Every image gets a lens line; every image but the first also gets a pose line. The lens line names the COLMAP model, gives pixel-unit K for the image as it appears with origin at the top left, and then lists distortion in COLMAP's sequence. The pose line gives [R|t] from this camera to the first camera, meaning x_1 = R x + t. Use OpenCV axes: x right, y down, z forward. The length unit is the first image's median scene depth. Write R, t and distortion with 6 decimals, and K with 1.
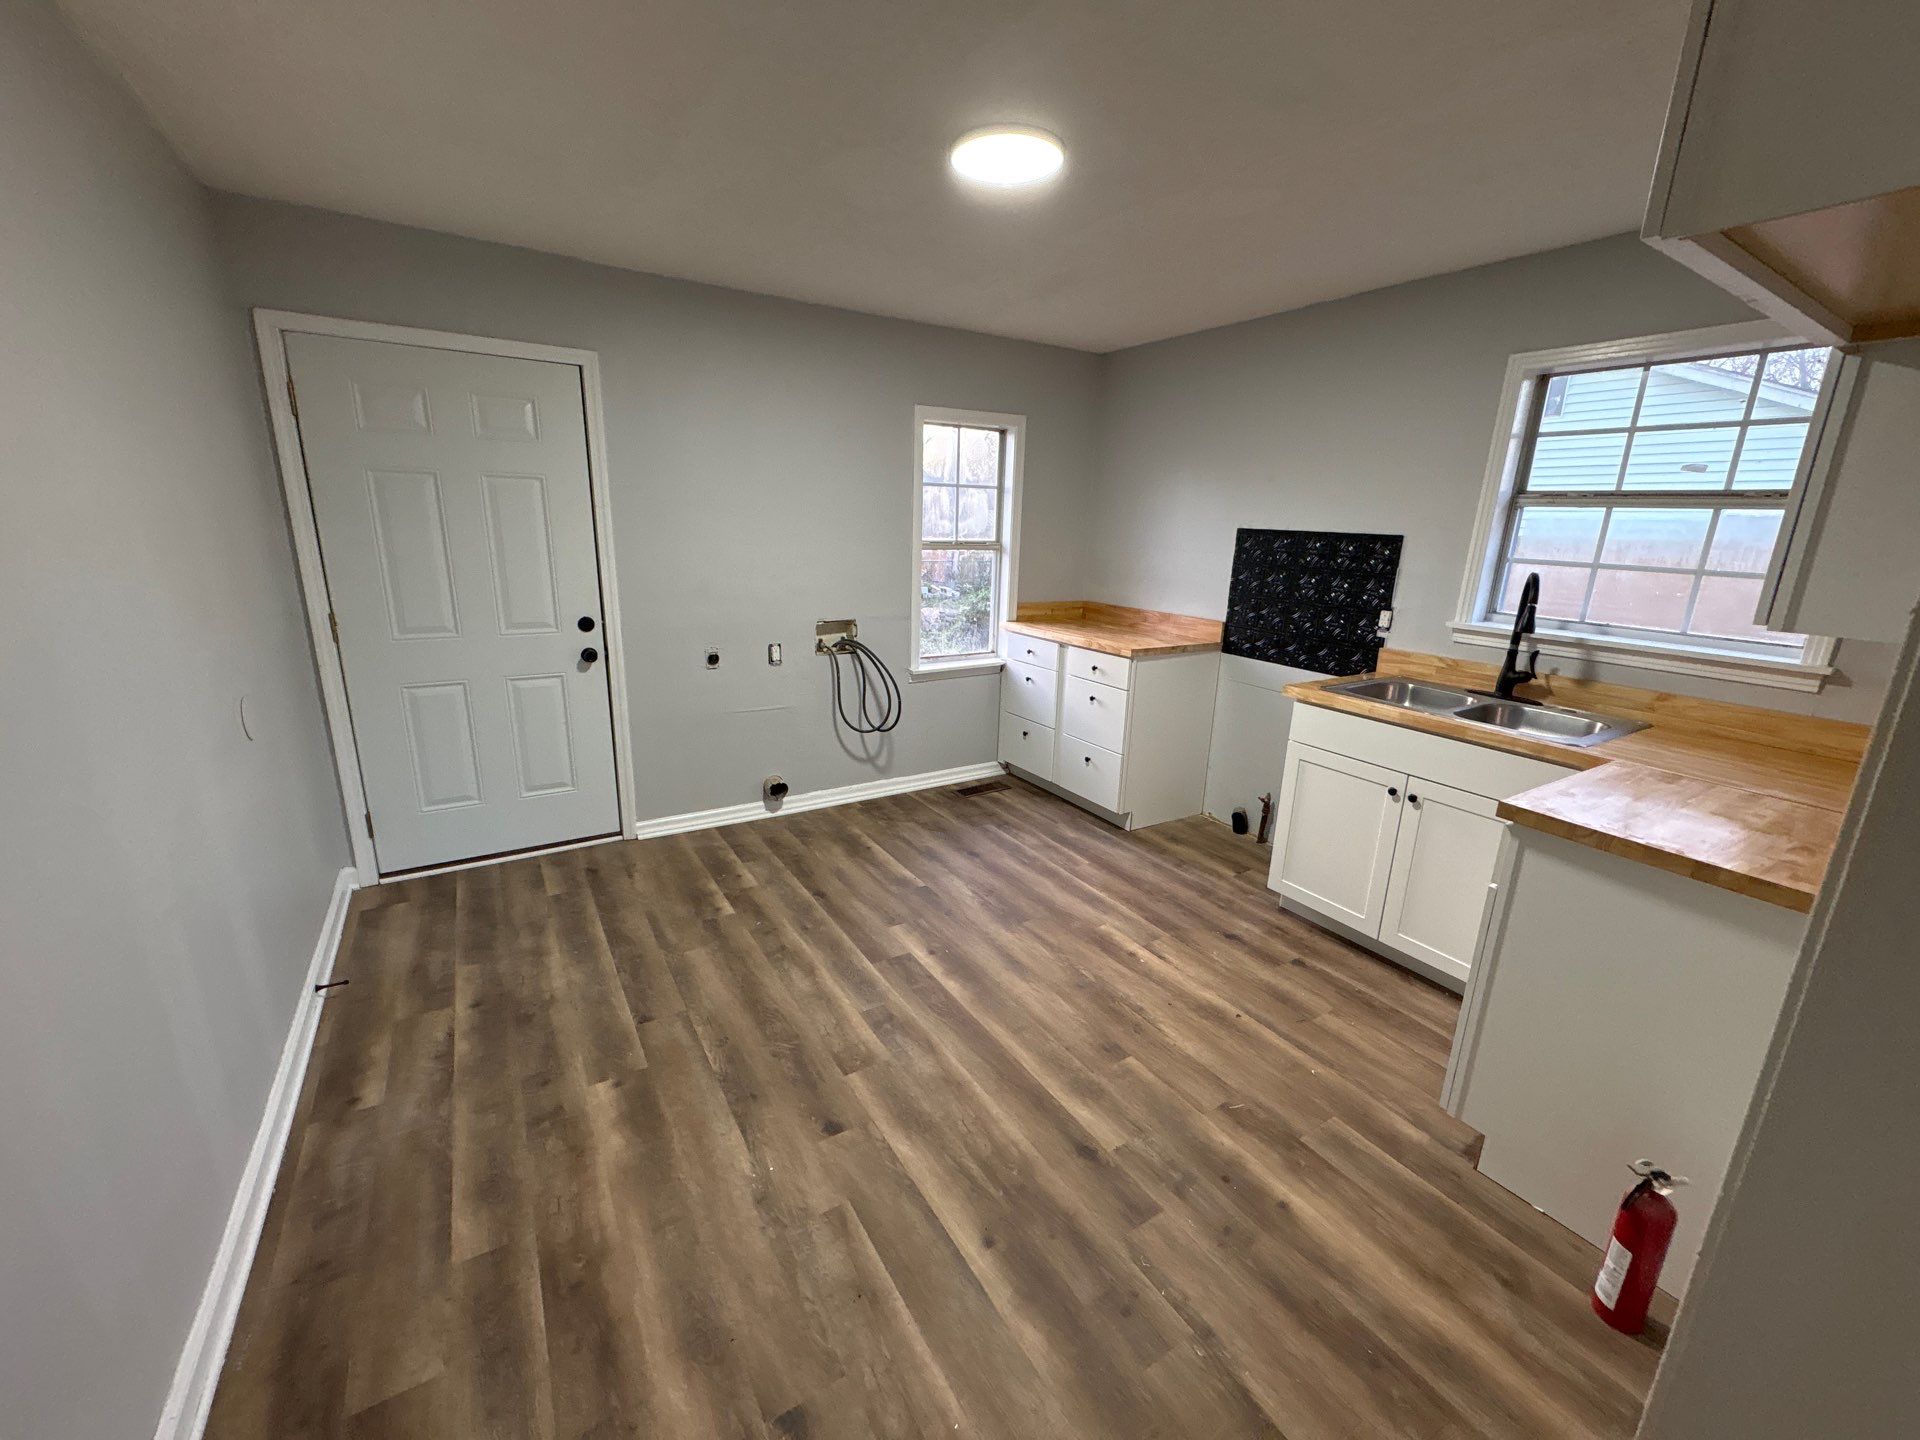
lens RADIAL K [[758.0, 0, 955.3], [0, 758.0, 712.2], [0, 0, 1]] dist [-0.002023, -0.000120]
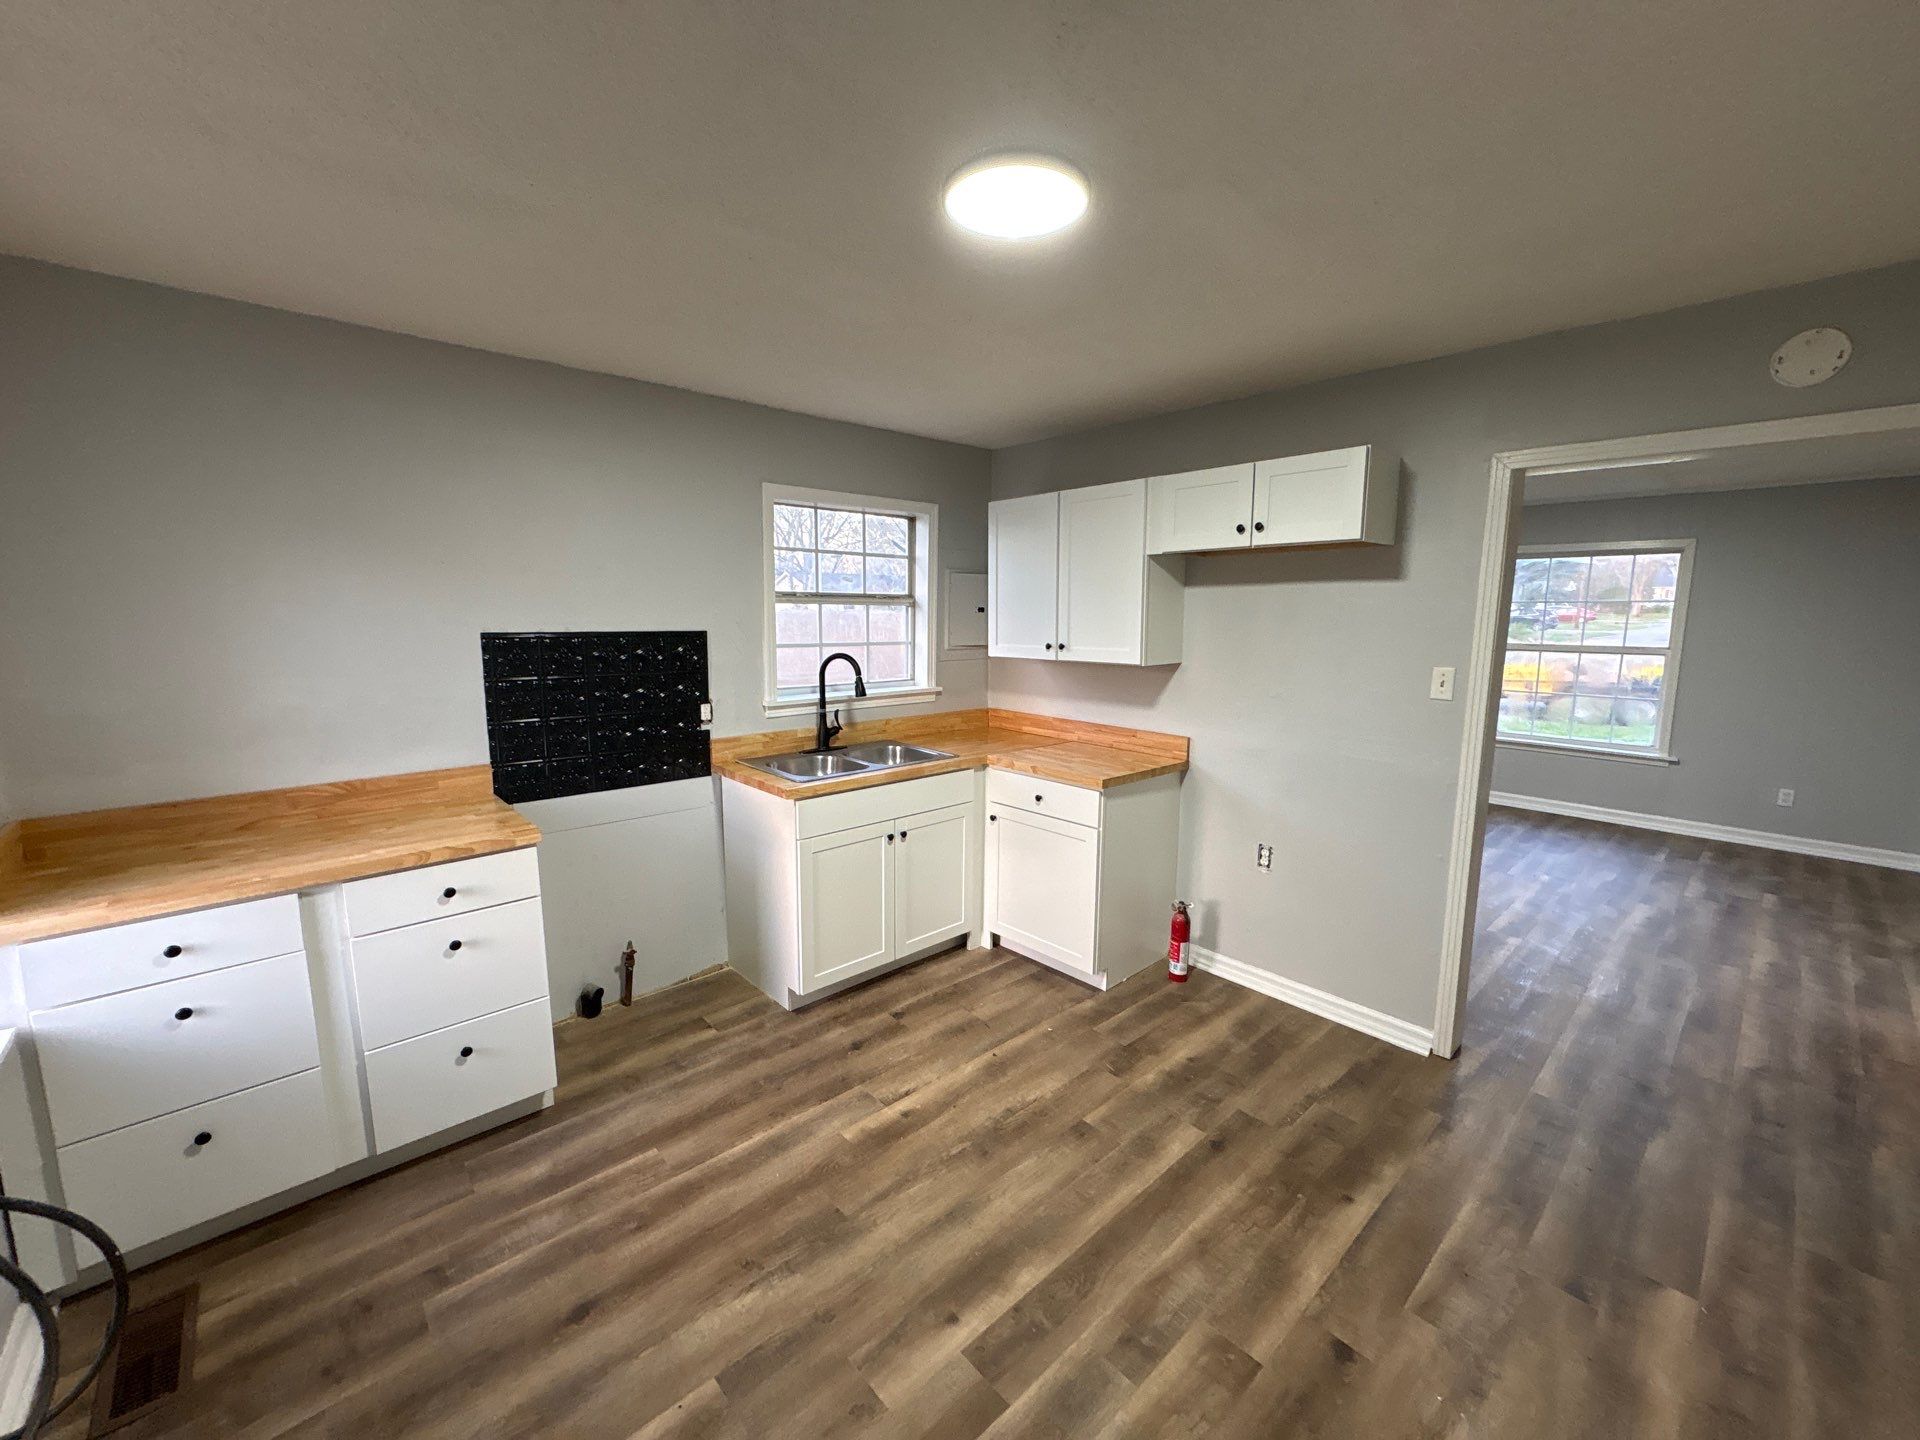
lens RADIAL K [[758.0, 0, 964.6], [0, 758.0, 722.6], [0, 0, 1]] dist [-0.002023, -0.000120]
pose [[-0.182647, -0.173317, 0.967782, -0.563990], [0.236393, 0.947722, 0.214339, -0.289109], [-0.954337, 0.267925, -0.132128, 0.956078]]
